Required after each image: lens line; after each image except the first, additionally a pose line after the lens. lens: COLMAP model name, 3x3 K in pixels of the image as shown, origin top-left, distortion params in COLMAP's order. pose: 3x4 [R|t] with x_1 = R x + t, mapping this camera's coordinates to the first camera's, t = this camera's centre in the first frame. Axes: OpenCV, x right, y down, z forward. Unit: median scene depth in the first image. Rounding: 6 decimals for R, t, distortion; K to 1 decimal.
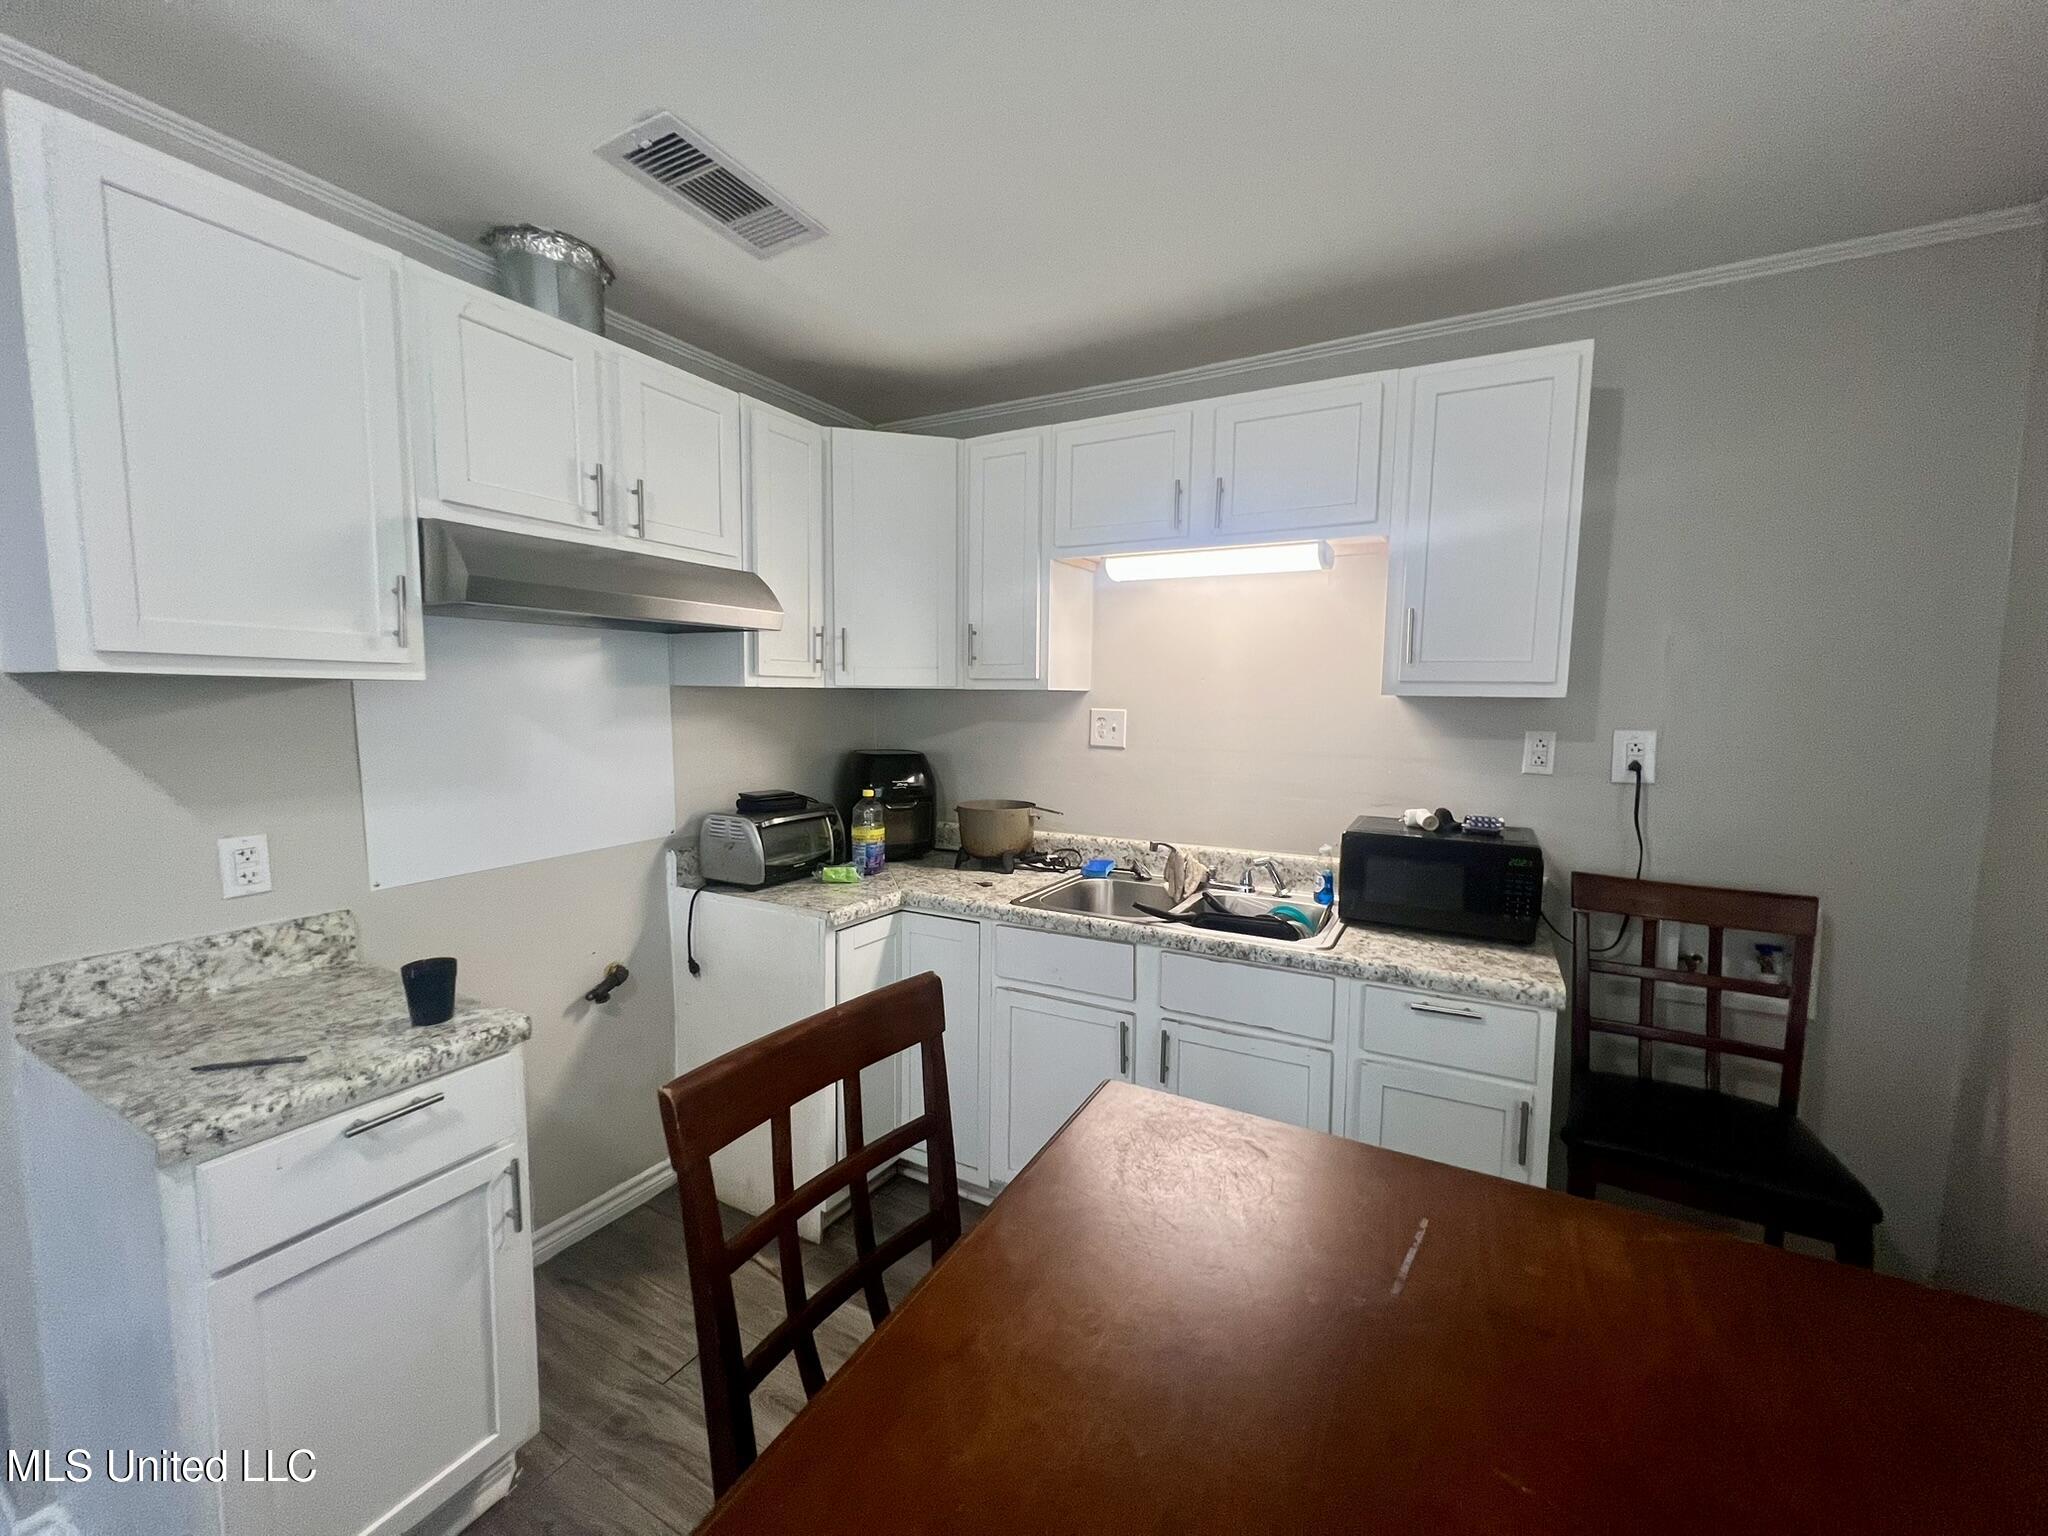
lens RADIAL K [[816.3, 0, 1024.0], [0, 816.3, 768.0], [0, 0, 1]] dist [-0.000079, -0.000026]
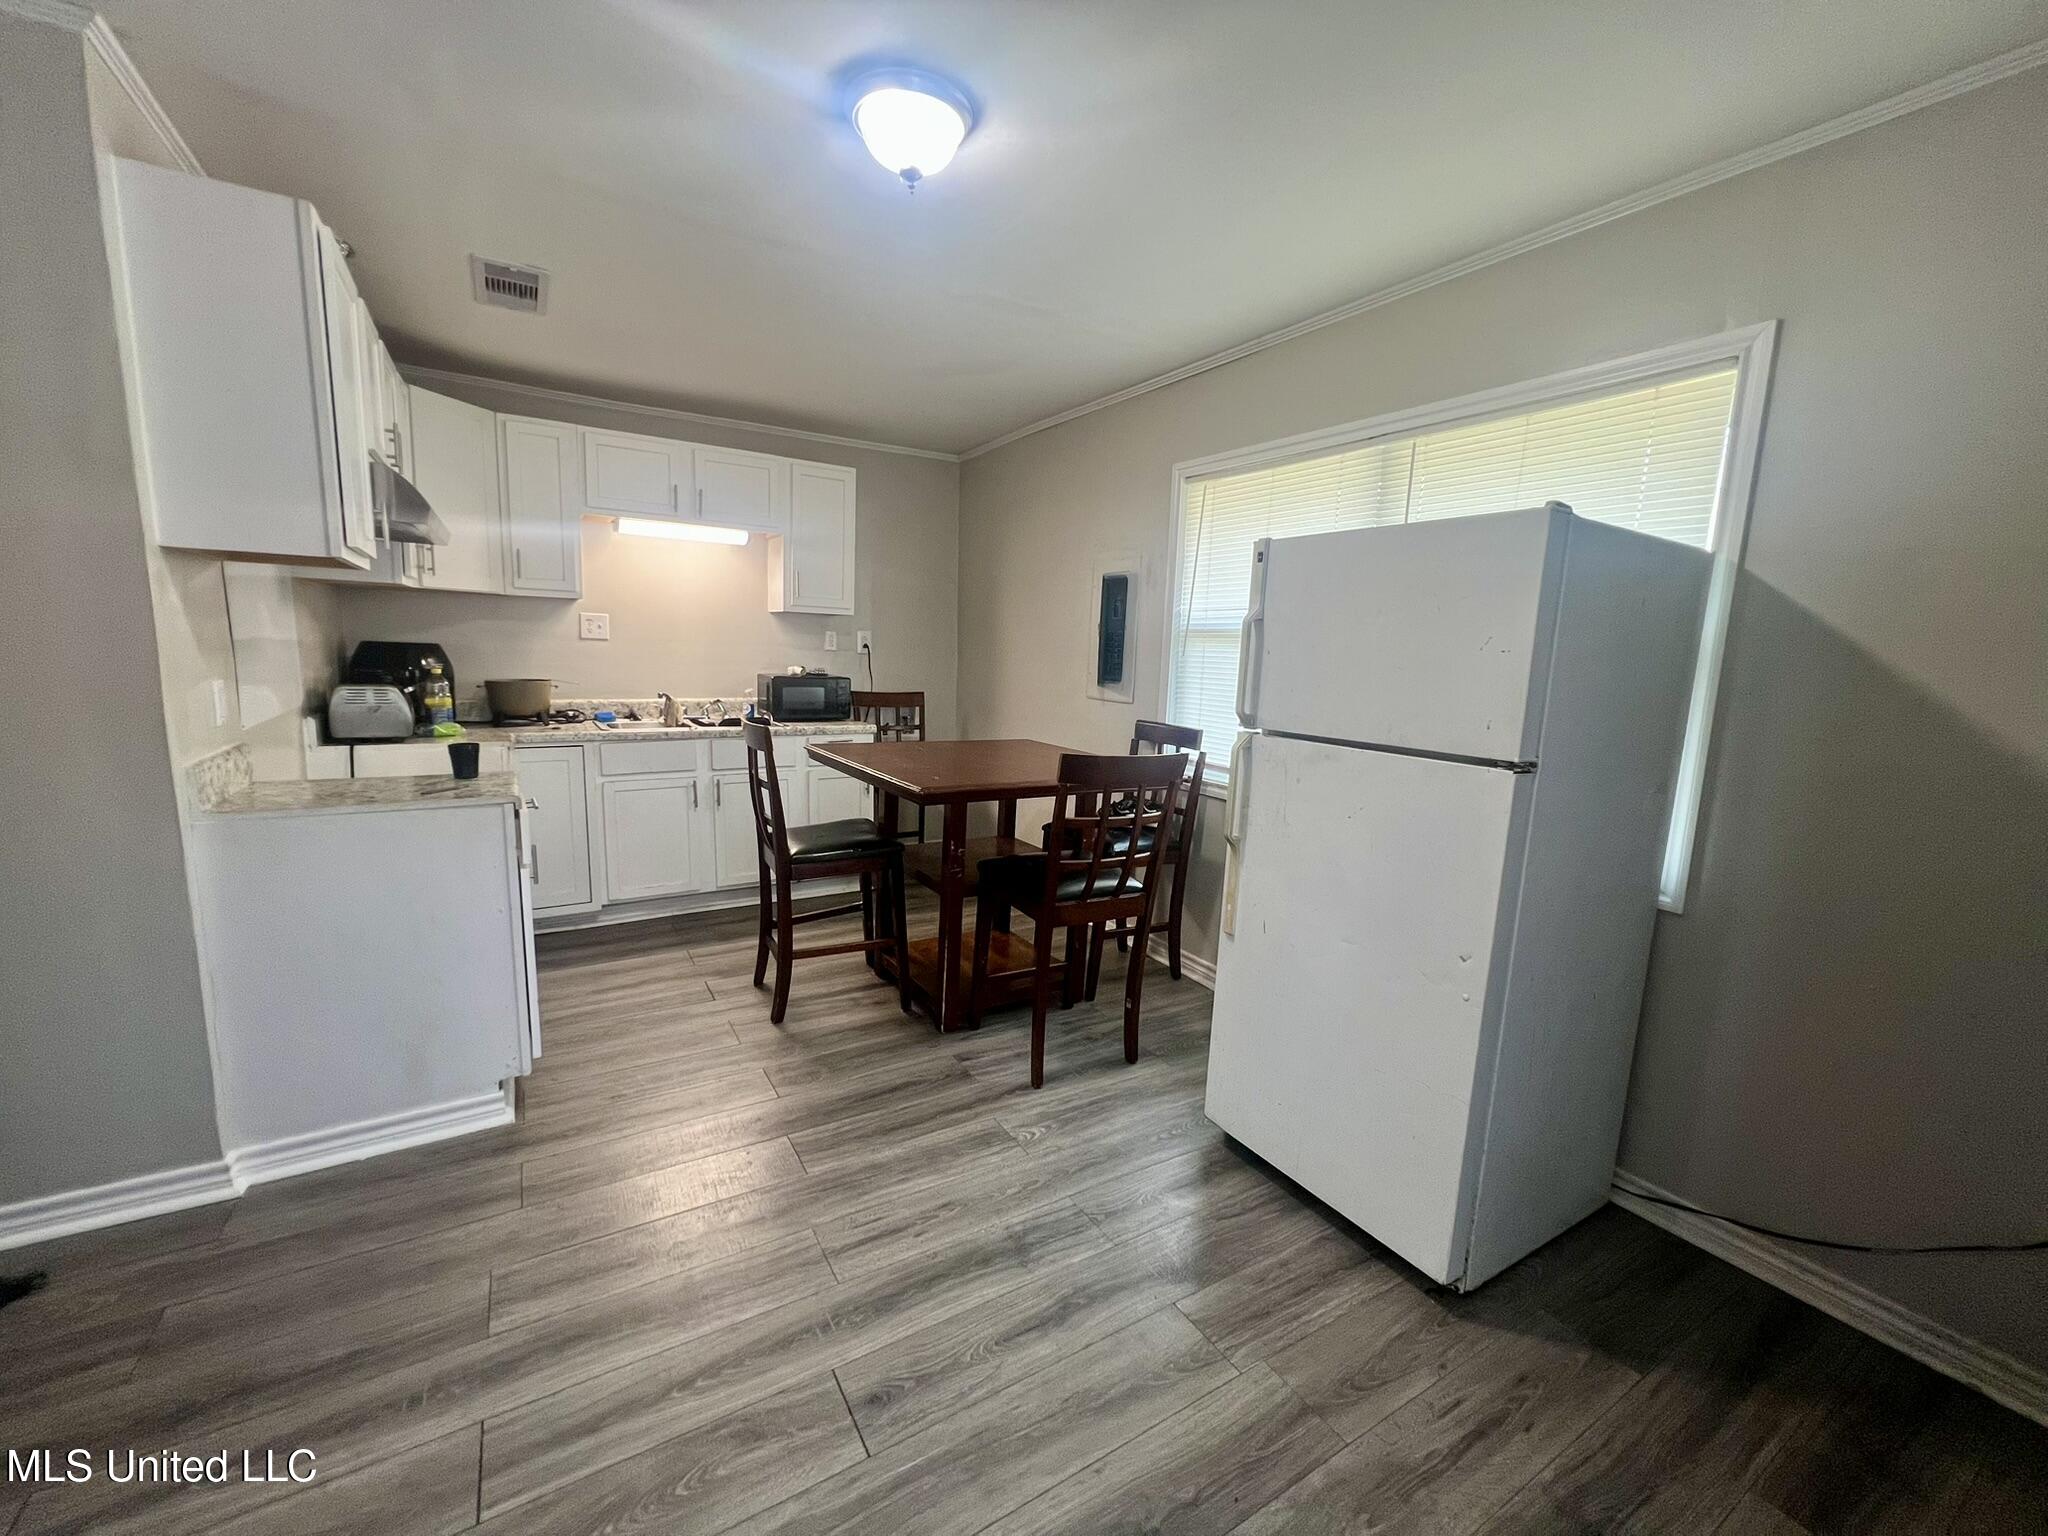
lens RADIAL K [[816.3, 0, 1024.0], [0, 816.3, 768.0], [0, 0, 1]] dist [-0.000079, -0.000026]
pose [[0.501503, -0.121986, 0.856513, -1.046004], [0.048646, 0.992419, 0.112859, 0.100157], [-0.863787, -0.014933, 0.503635, -0.572359]]
